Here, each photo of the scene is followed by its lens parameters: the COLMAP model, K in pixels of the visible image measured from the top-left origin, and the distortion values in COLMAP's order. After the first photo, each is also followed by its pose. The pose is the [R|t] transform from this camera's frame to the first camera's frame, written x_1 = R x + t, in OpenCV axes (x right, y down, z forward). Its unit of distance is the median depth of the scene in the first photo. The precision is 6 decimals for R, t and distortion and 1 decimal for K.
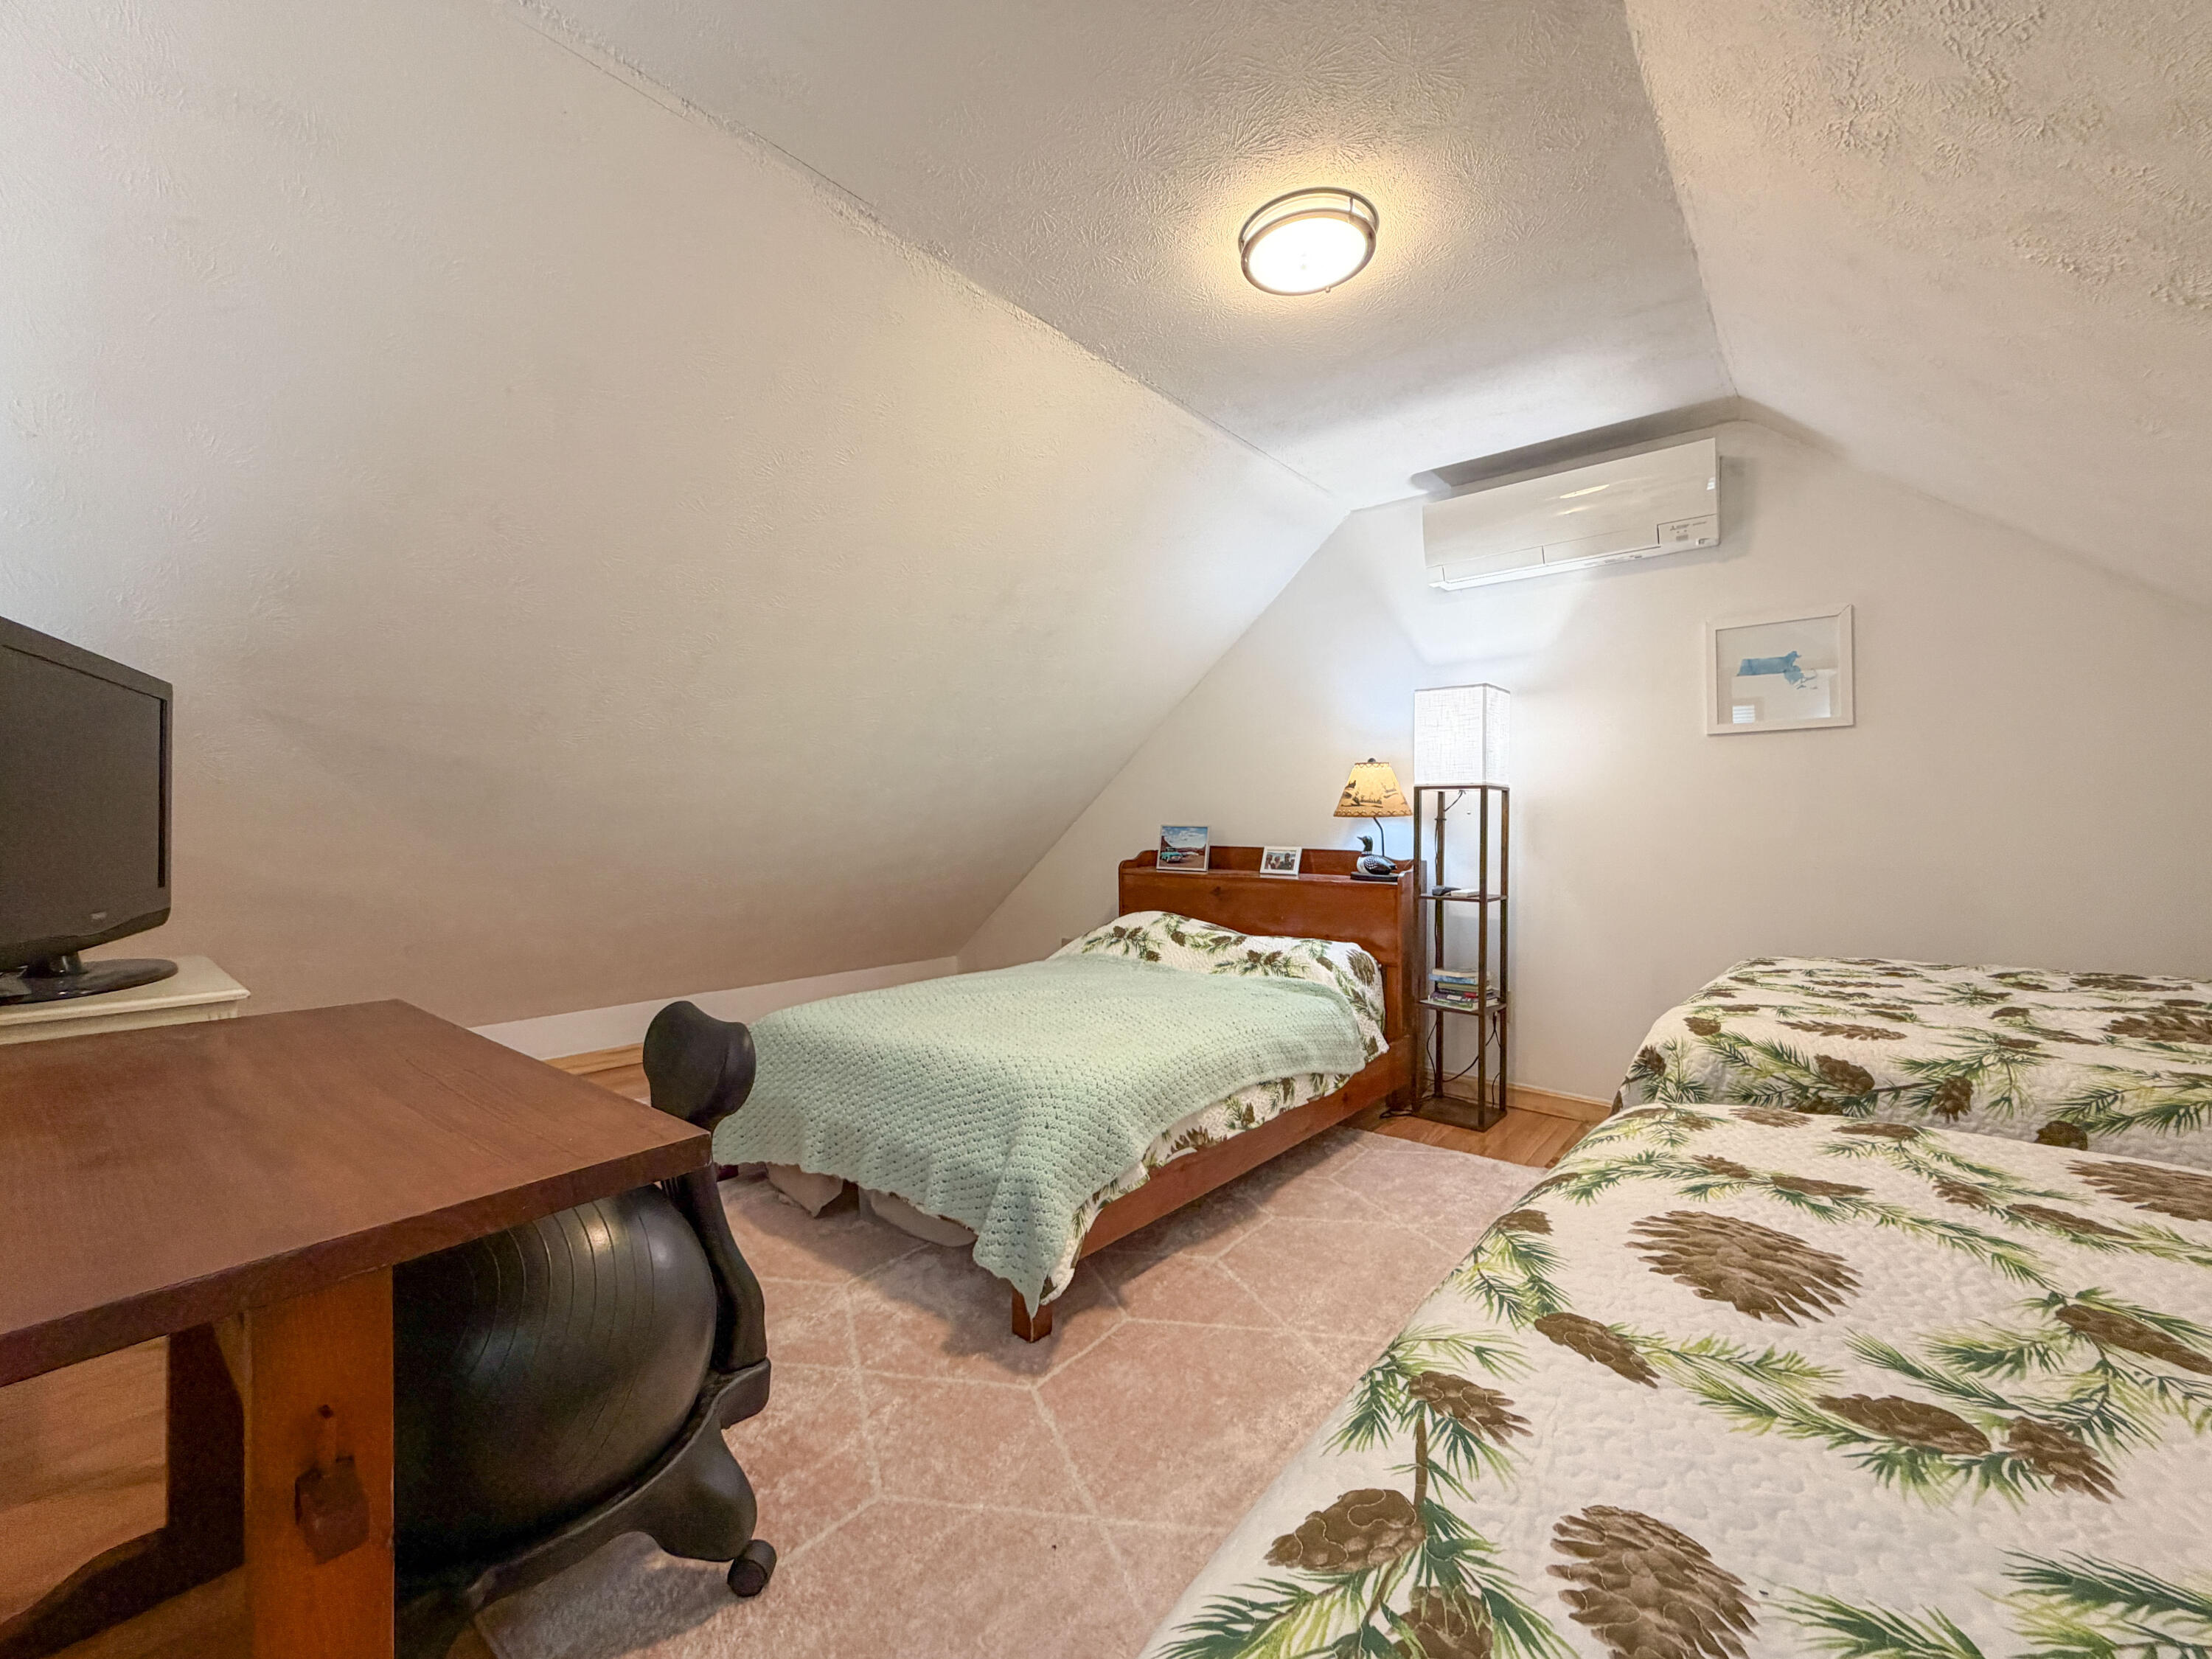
lens RADIAL K [[920.5, 0, 1106.0], [0, 920.5, 829.5], [0, 0, 1]] dist [0.000159, 0.000163]
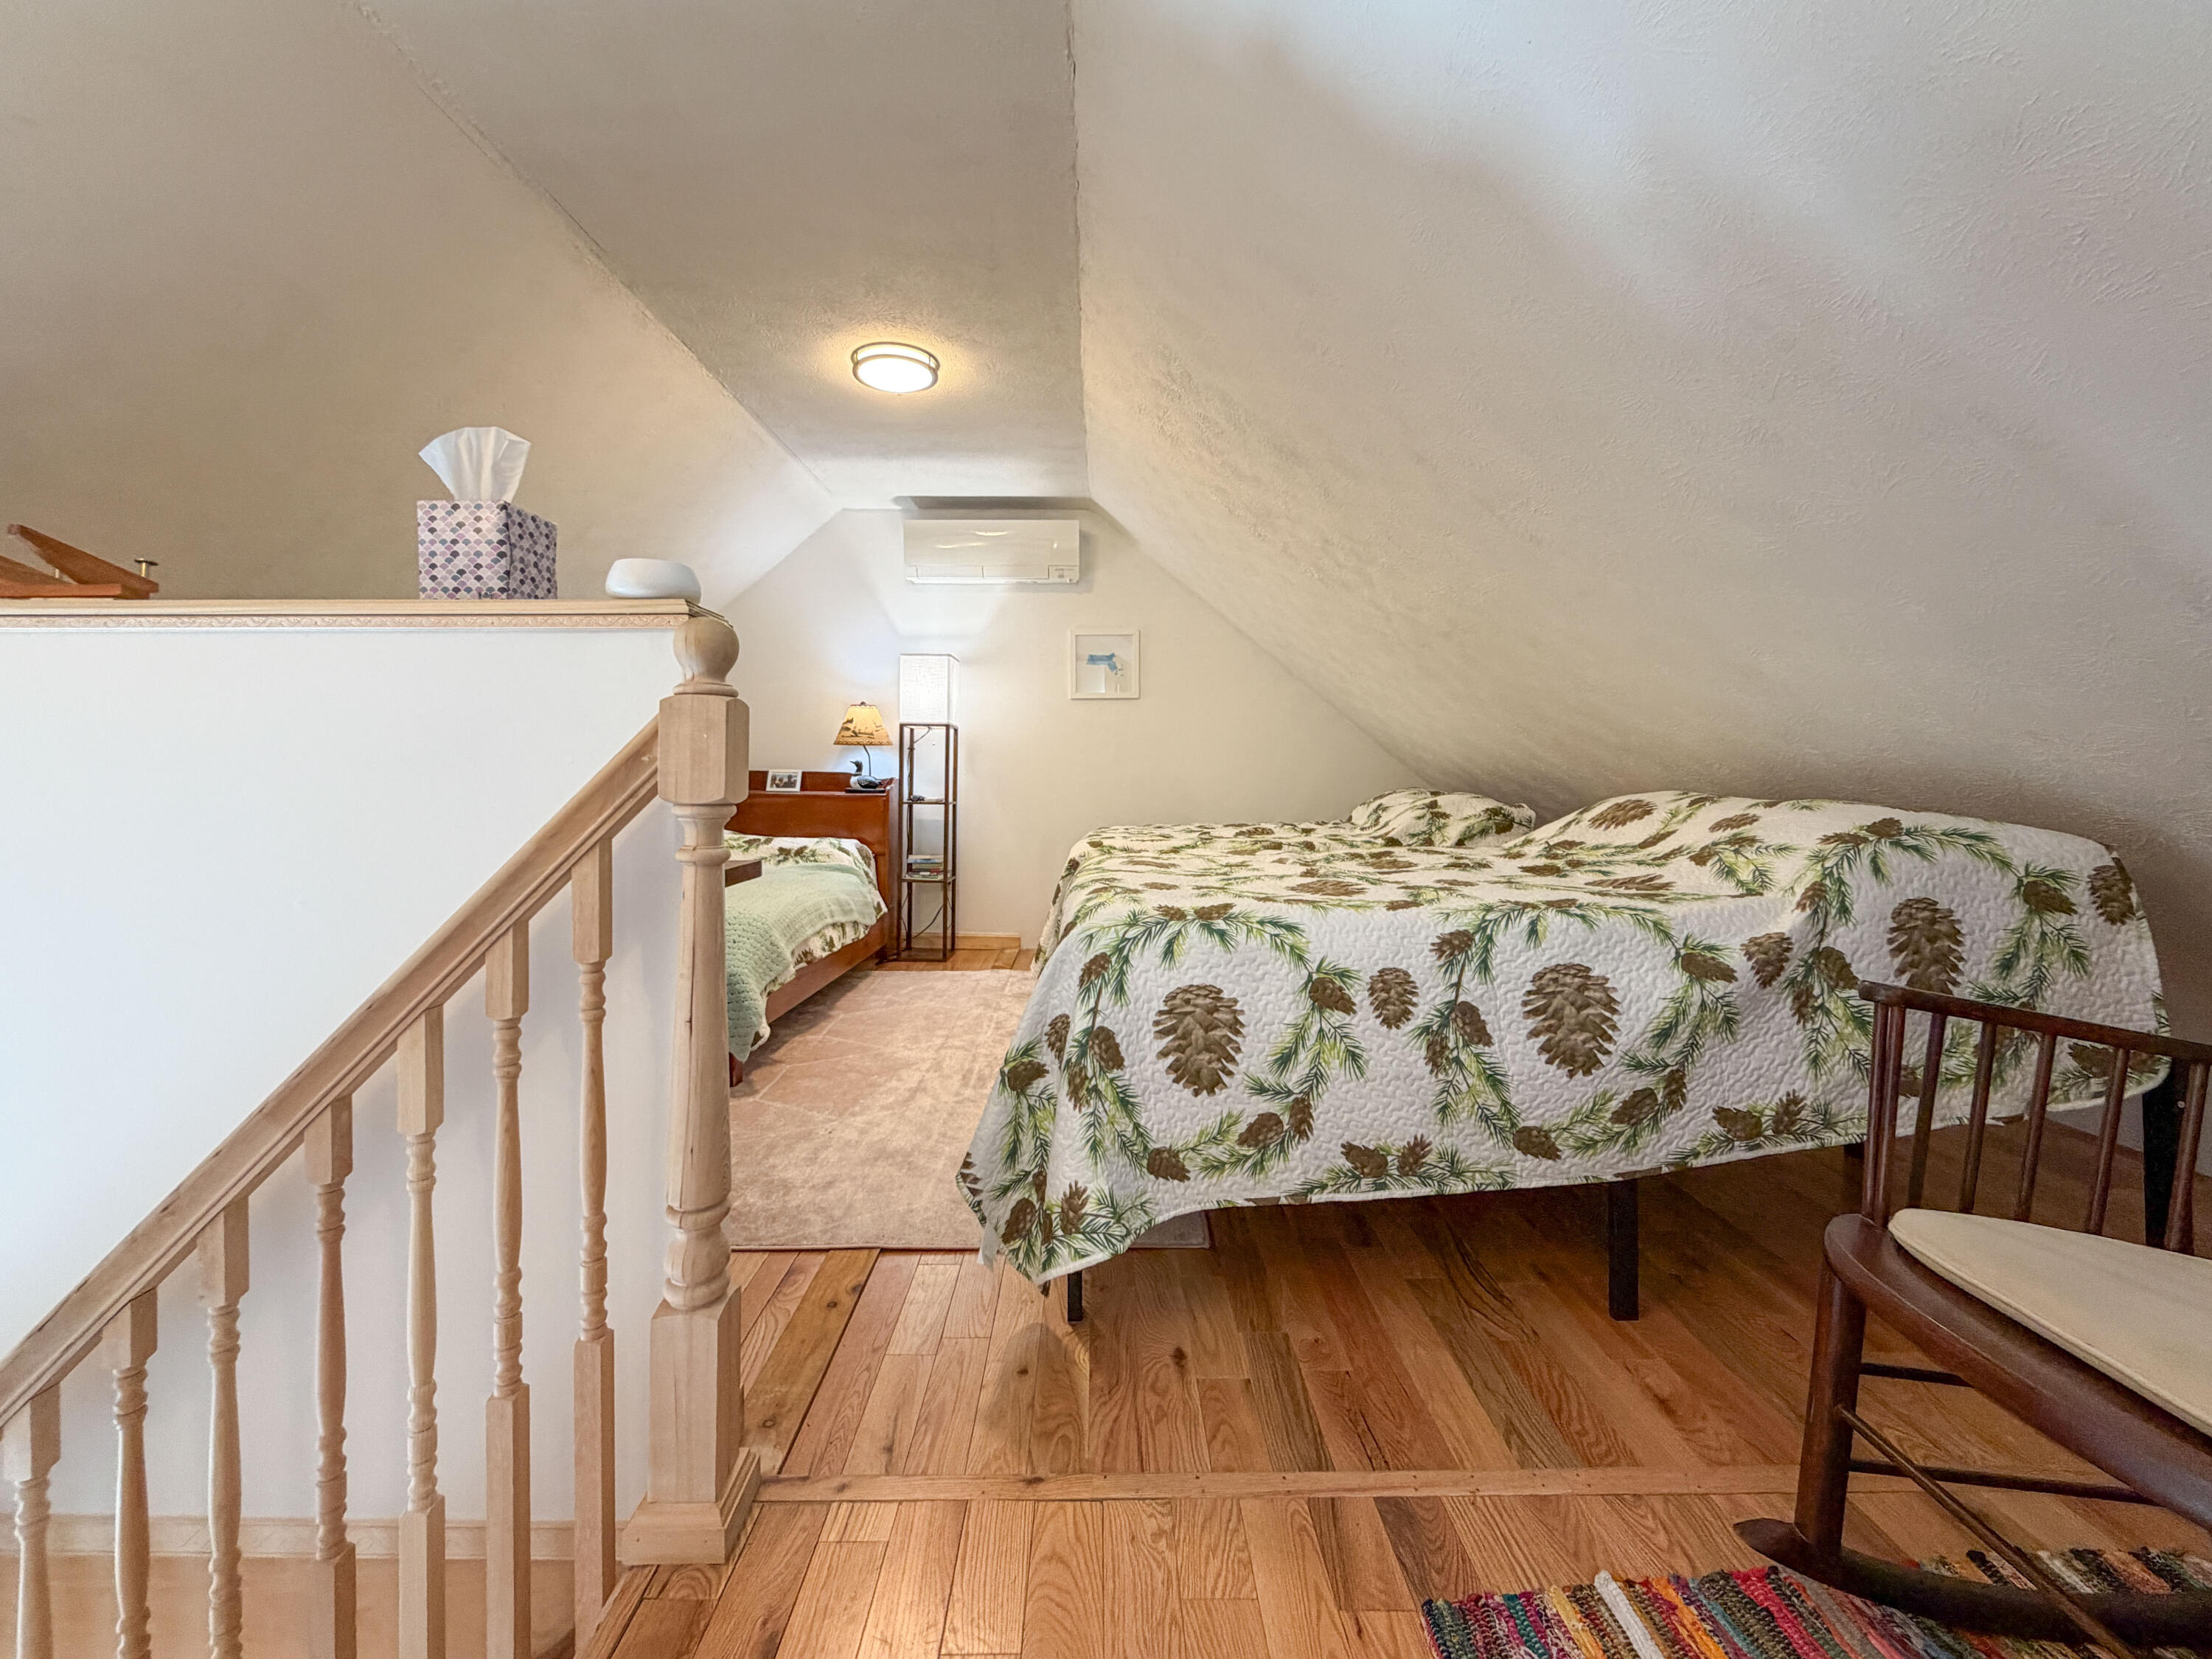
lens RADIAL K [[941.3, 0, 1106.0], [0, 941.3, 829.5], [0, 0, 1]] dist [0.092685, 0.000043]
pose [[0.776436, -0.035932, 0.629171, -0.330020], [0.004865, 0.998685, 0.051031, 0.041768], [-0.630177, -0.036561, 0.775590, -0.319435]]
